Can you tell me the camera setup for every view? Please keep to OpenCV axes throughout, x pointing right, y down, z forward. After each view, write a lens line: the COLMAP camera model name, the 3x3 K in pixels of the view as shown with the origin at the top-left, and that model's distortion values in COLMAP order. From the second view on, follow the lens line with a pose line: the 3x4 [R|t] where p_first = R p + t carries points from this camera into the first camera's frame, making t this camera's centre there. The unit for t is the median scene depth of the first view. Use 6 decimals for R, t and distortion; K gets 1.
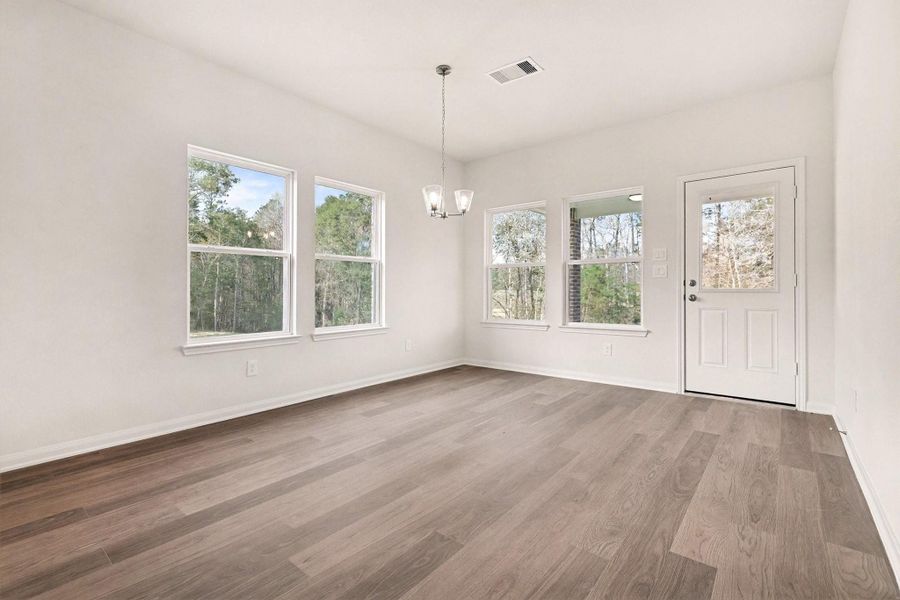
lens RADIAL K [[399.6, 0, 444.2], [0, 399.6, 295.3], [0, 0, 1]] dist [0.001859, 0.000285]
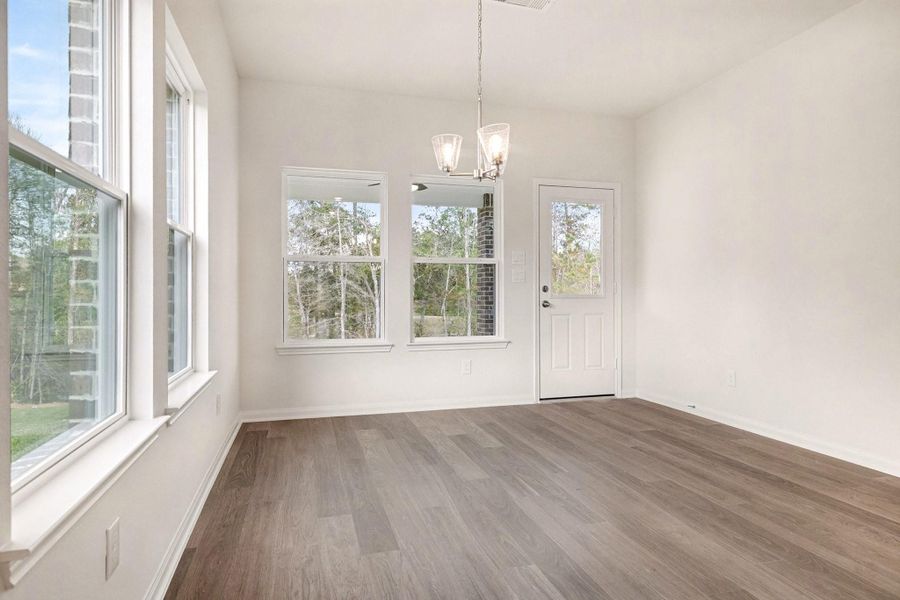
lens RADIAL K [[500.8, 0, 450.0], [0, 500.8, 300.0], [0, 0, 1]] dist [0.001849, 0.000397]
pose [[0.598686, -0.004439, 0.800972, -0.655525], [0.011724, 0.999926, -0.003221, -0.002604], [-0.800898, 0.011319, 0.598694, 0.576390]]
